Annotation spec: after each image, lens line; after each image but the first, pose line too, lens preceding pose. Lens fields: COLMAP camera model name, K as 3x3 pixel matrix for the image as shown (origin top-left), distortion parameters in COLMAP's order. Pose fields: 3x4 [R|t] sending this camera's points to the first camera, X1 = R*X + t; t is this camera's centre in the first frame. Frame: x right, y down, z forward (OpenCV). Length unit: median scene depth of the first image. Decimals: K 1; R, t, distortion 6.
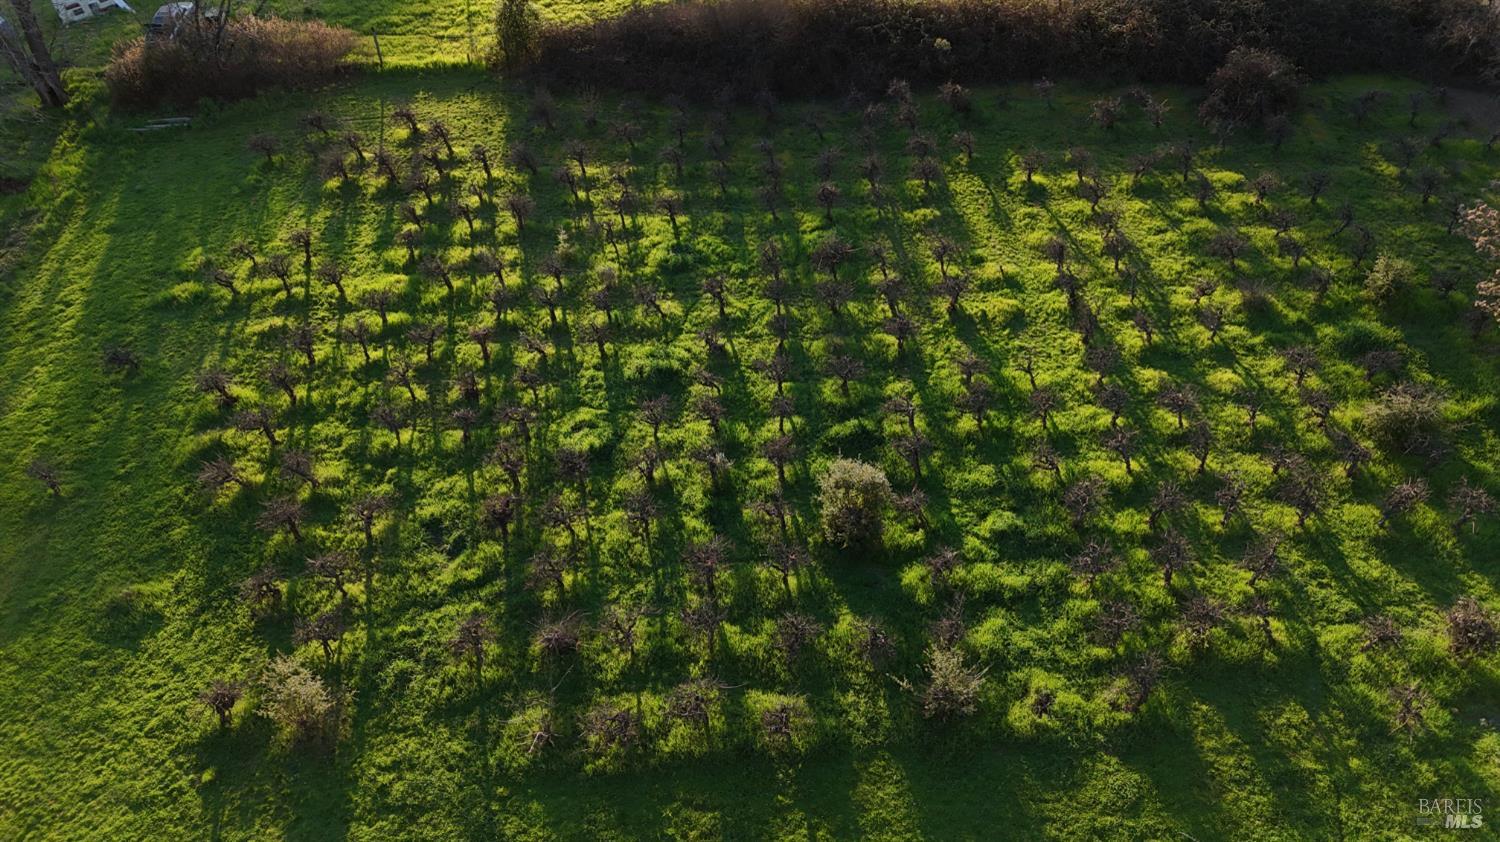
lens RADIAL K [[1094.0, 0, 756.4], [0, 1094.0, 421.4], [0, 0, 1]] dist [0.083741, -0.083376]
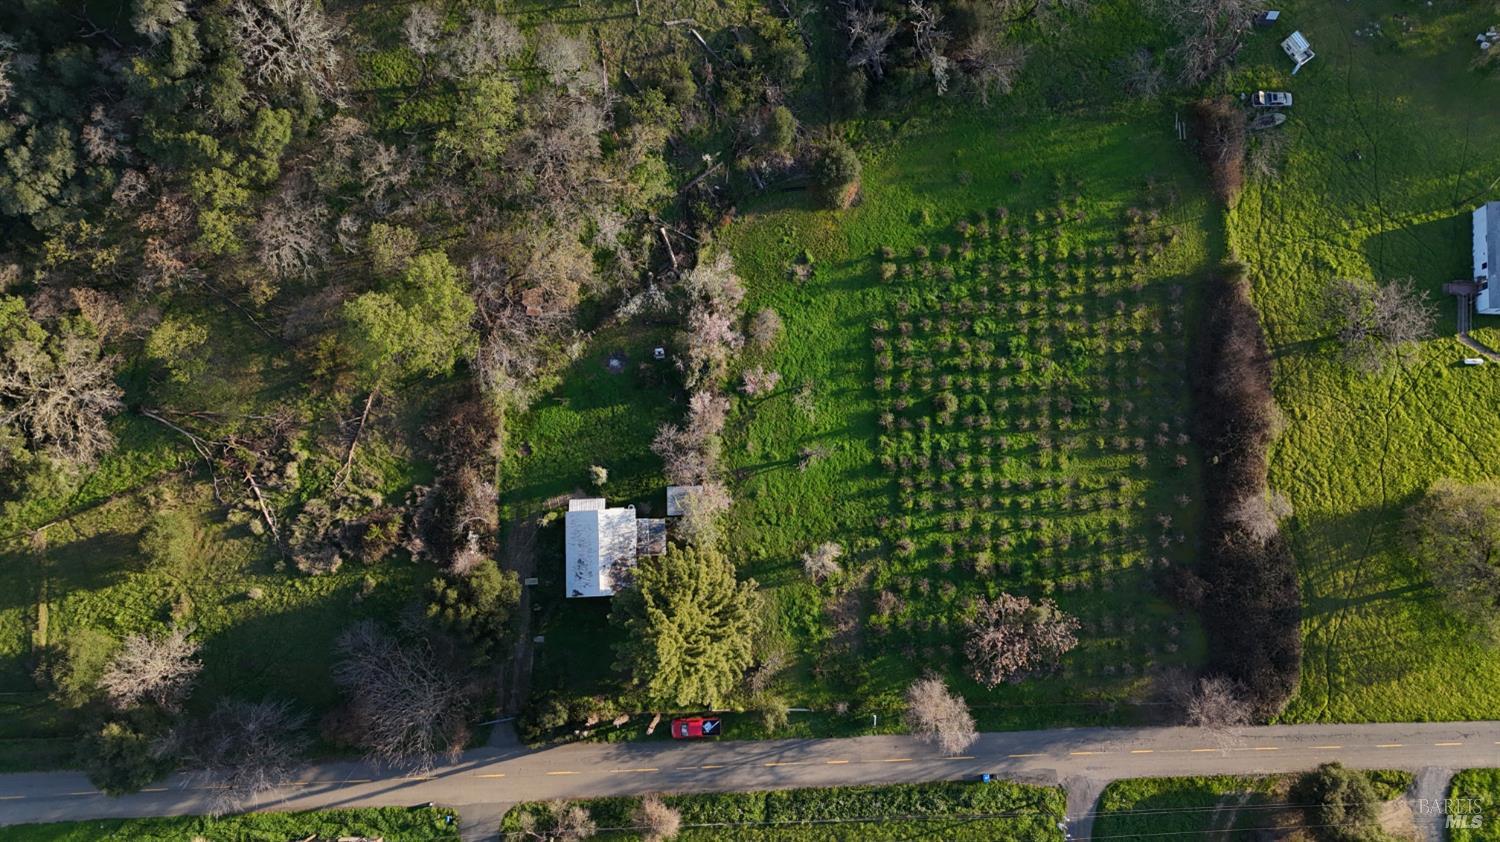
lens RADIAL K [[1047.0, 0, 750.0], [0, 1047.0, 421.0], [0, 0, 1]] dist [0.075324, -0.070073]
pose [[-0.001371, 0.993376, -0.114902, 0.466078], [-0.729951, 0.077542, 0.679087, -1.536301], [0.683498, 0.084804, 0.725009, -1.668860]]
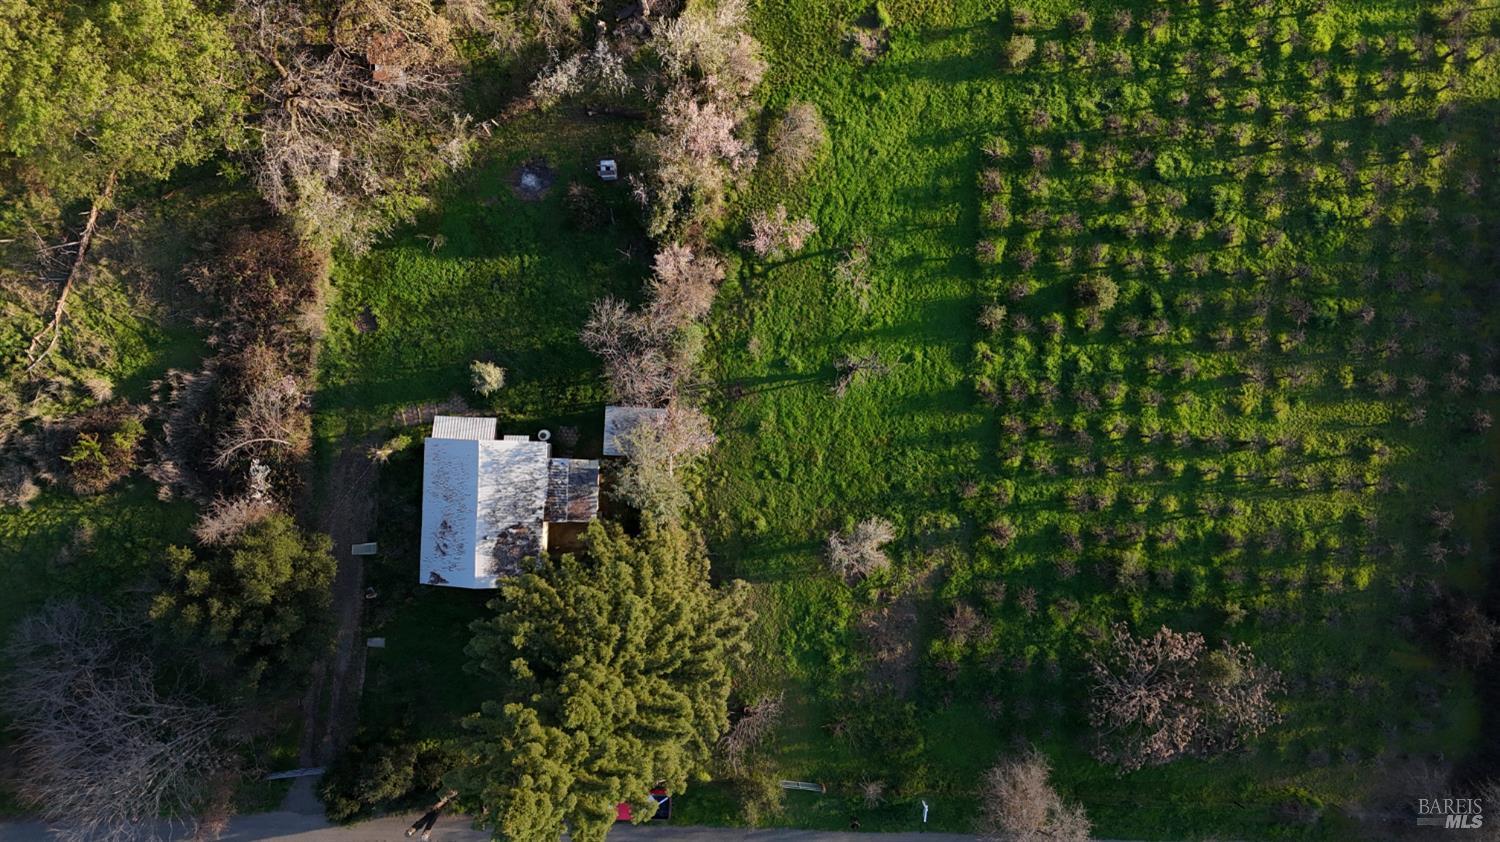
lens RADIAL K [[1047.0, 0, 750.0], [0, 1047.0, 421.0], [0, 0, 1]] dist [0.075324, -0.070073]
pose [[-0.076042, 0.996575, 0.032494, 0.270438], [-0.725645, -0.077661, 0.683672, -0.722438], [0.683854, 0.028408, 0.729066, -0.793647]]
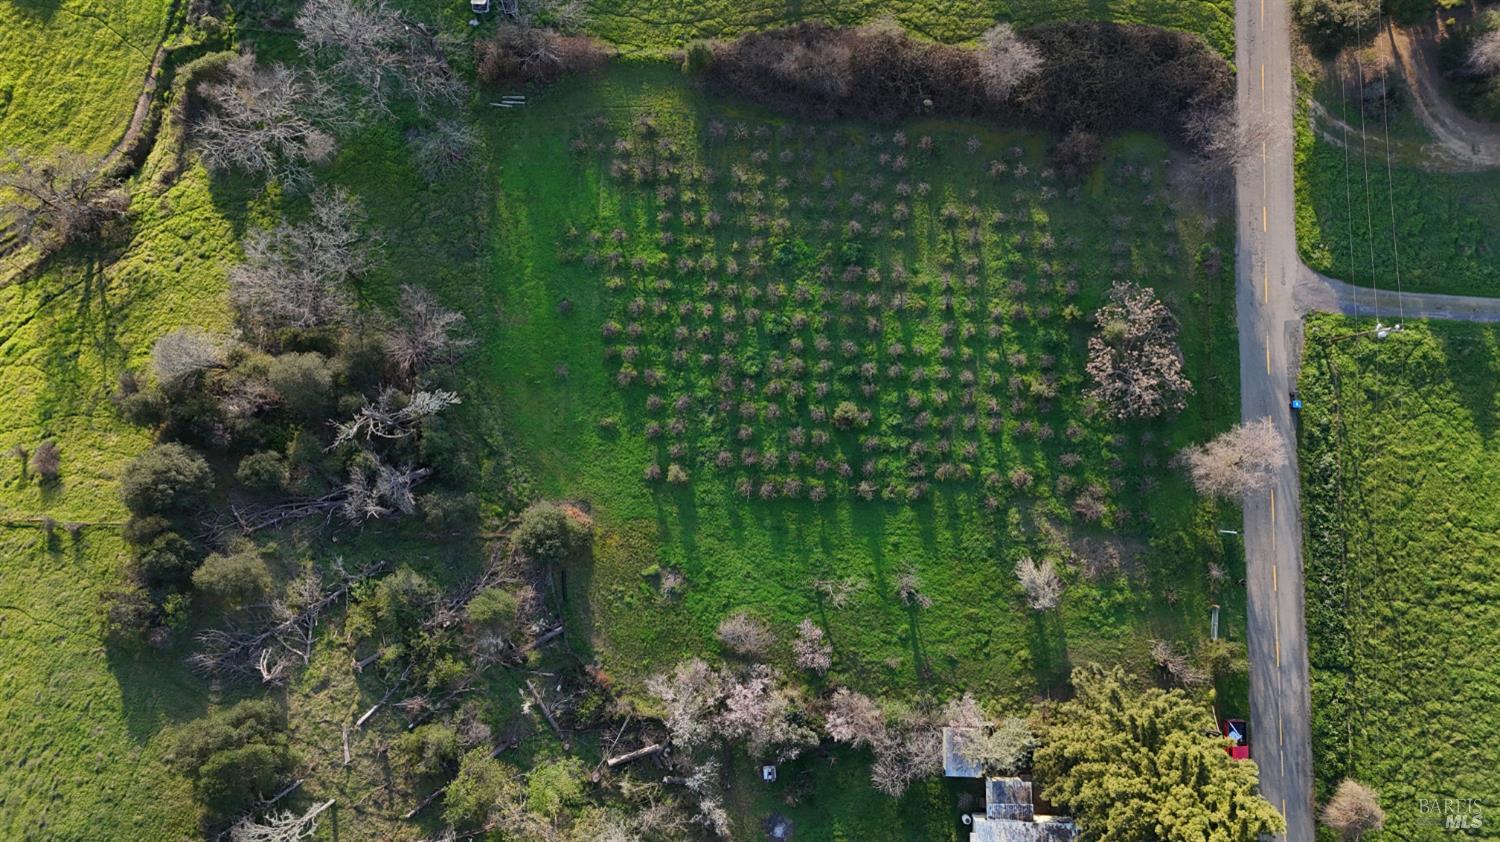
lens RADIAL K [[1047.0, 0, 750.0], [0, 1047.0, 421.0], [0, 0, 1]] dist [0.075324, -0.070073]
pose [[0.998657, 0.051807, -0.000820, -0.144685], [-0.039056, 0.763083, 0.645119, -1.481336], [0.034047, -0.644220, 0.764082, -1.018623]]
